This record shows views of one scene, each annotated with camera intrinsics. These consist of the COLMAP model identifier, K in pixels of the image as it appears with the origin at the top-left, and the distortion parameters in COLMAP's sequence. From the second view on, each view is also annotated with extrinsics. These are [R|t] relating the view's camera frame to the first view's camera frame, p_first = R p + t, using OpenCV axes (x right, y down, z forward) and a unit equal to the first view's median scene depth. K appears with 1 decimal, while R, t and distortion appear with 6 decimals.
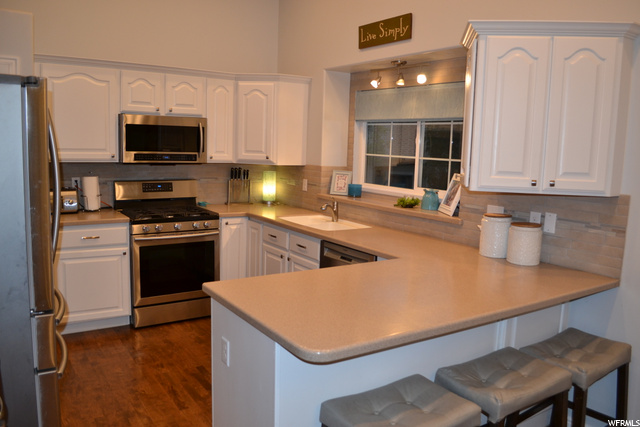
lens RADIAL K [[516.2, 0, 320.0], [0, 516.2, 213.5], [0, 0, 1]] dist [-0.082740, 0.010608]
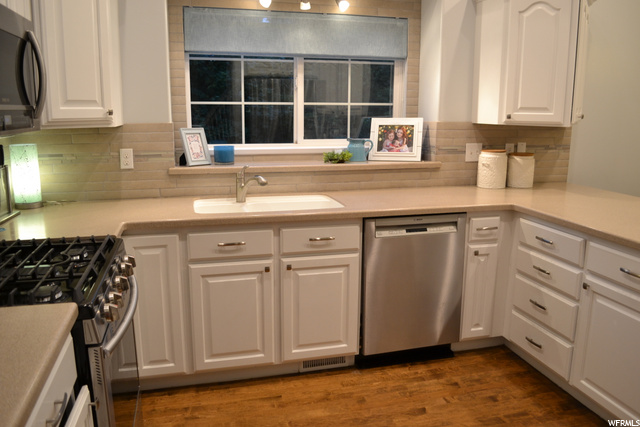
lens RADIAL K [[514.7, 0, 320.0], [0, 514.7, 213.5], [0, 0, 1]] dist [0.001578, 0.002845]
pose [[0.335017, -0.237268, 0.911848, -0.582699], [0.126517, 0.970338, 0.206004, -0.100405], [-0.933679, 0.046350, 0.355099, 0.666778]]
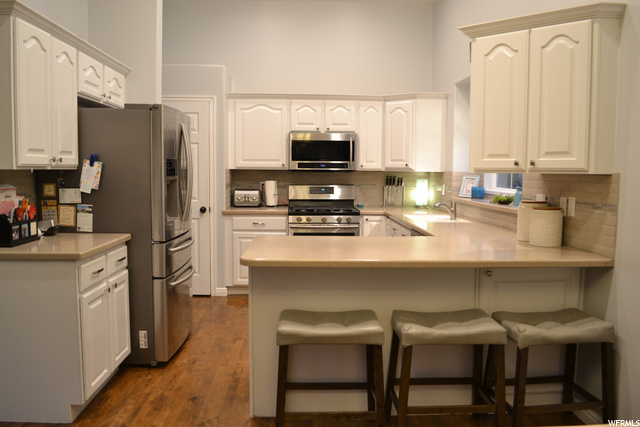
lens RADIAL K [[516.2, 0, 320.0], [0, 516.2, 213.5], [0, 0, 1]] dist [-0.082740, 0.010608]
pose [[0.852885, 0.019211, -0.521746, 0.361928], [-0.051490, 0.997546, -0.047440, 0.069532], [0.519554, 0.067326, 0.851781, -0.083050]]
